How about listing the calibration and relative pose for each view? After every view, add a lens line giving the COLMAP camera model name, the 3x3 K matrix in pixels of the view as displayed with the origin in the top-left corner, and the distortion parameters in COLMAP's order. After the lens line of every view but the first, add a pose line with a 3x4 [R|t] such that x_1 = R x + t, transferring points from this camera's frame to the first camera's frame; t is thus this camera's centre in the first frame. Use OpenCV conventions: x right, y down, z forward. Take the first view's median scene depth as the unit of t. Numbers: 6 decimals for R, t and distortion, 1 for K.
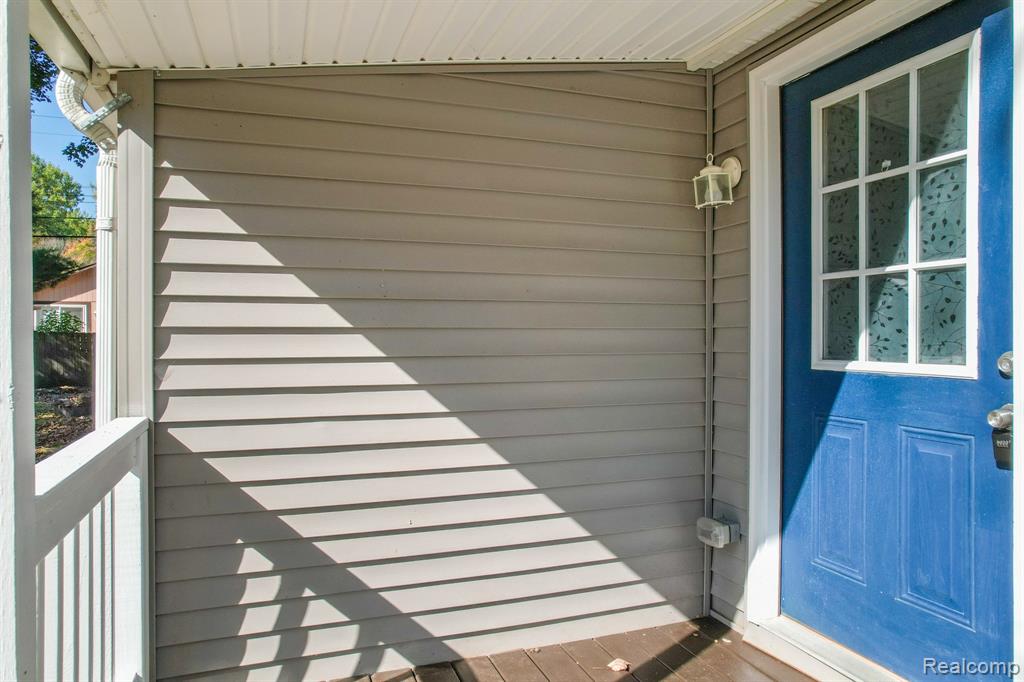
lens RADIAL K [[670.6, 0, 510.6], [0, 670.6, 334.0], [0, 0, 1]] dist [-0.072293, 0.052662]
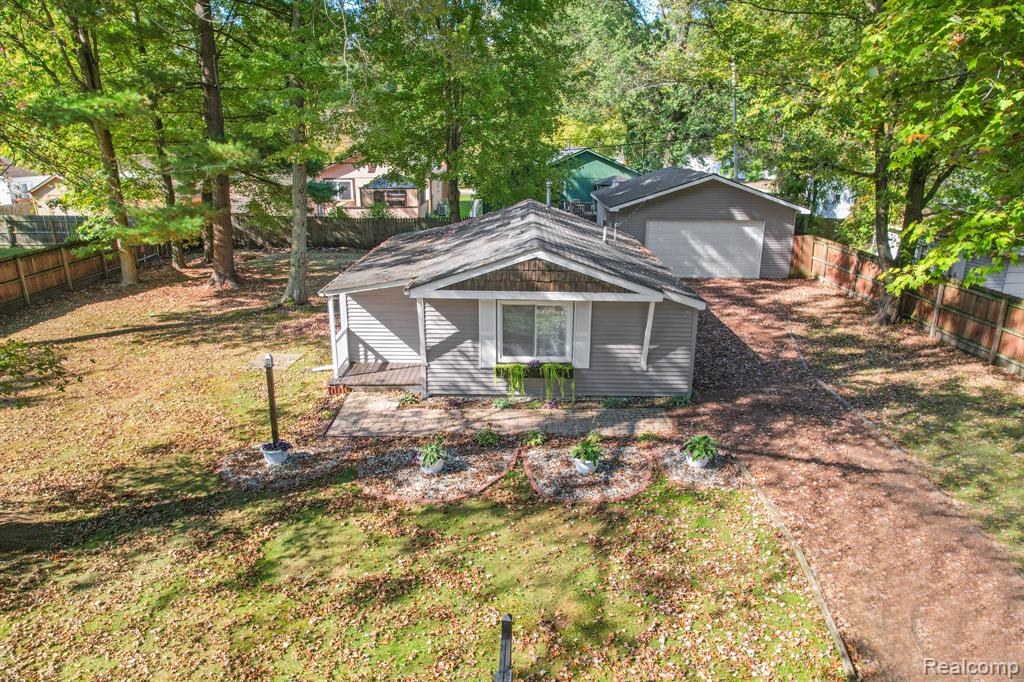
lens RADIAL K [[670.6, 0, 523.2], [0, 670.6, 348.9], [0, 0, 1]] dist [-0.072293, 0.052662]
pose [[0.939890, 0.116102, -0.321135, 3.716125], [-0.011707, 0.950829, 0.309497, -1.954704], [0.341277, -0.287133, 0.895033, -5.085196]]
